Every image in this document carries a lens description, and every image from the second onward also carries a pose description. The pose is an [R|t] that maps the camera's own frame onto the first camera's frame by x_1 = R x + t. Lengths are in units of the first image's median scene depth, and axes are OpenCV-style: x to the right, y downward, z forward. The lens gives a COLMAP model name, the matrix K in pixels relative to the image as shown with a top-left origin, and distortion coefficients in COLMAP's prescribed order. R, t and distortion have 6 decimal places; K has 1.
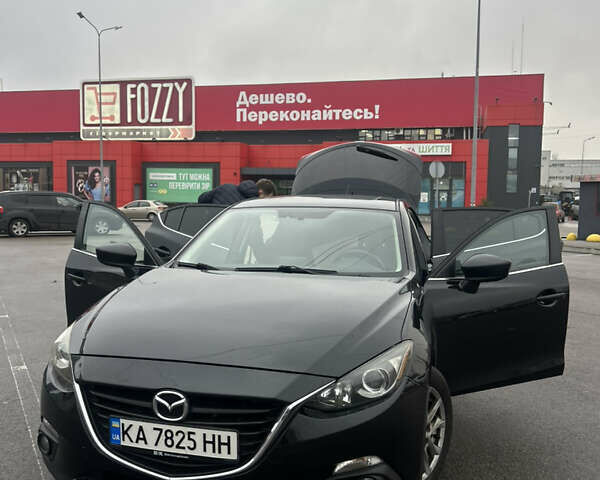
lens RADIAL K [[589.4, 0, 291.4], [0, 589.4, 237.6], [0, 0, 1]] dist [0.033131, 0.000293]
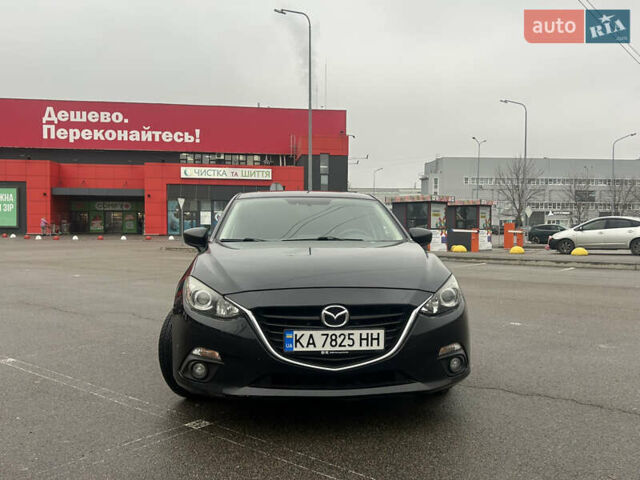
lens RADIAL K [[580.1, 0, 320.0], [0, 580.1, 240.0], [0, 0, 1]] dist [0.123982, -0.314645]
pose [[0.932459, -0.014619, 0.360980, -0.546730], [0.028208, 0.999077, -0.032404, 0.111983], [-0.360173, 0.040398, 0.932010, -0.199751]]
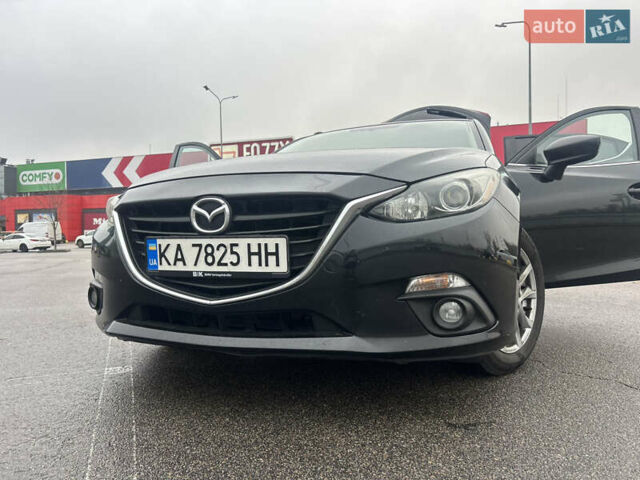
lens RADIAL K [[475.8, 0, 326.9], [0, 475.8, 239.8], [0, 0, 1]] dist [0.058126, -0.082592]
pose [[0.994667, -0.021682, -0.100837, 0.022534], [0.015704, 0.998093, -0.059701, 0.272828], [0.101939, 0.057799, 0.993110, 0.255373]]
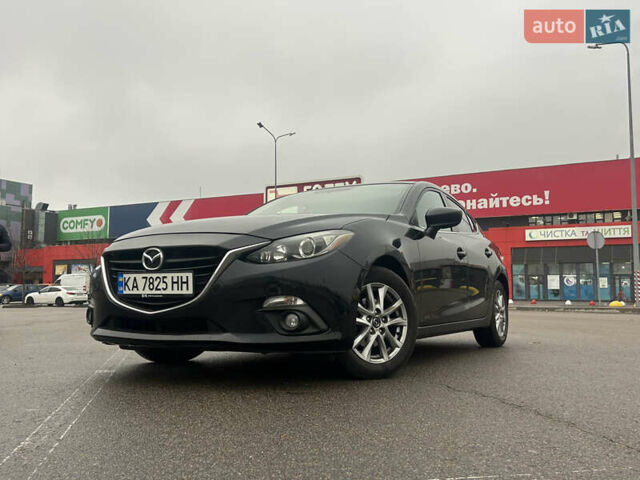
lens RADIAL K [[580.1, 0, 320.0], [0, 580.1, 240.0], [0, 0, 1]] dist [0.123982, -0.314645]
pose [[0.968947, -0.029582, -0.245495, 0.382635], [-0.010493, 0.987004, -0.160350, 0.341988], [0.247048, 0.157946, 0.956044, -0.160191]]
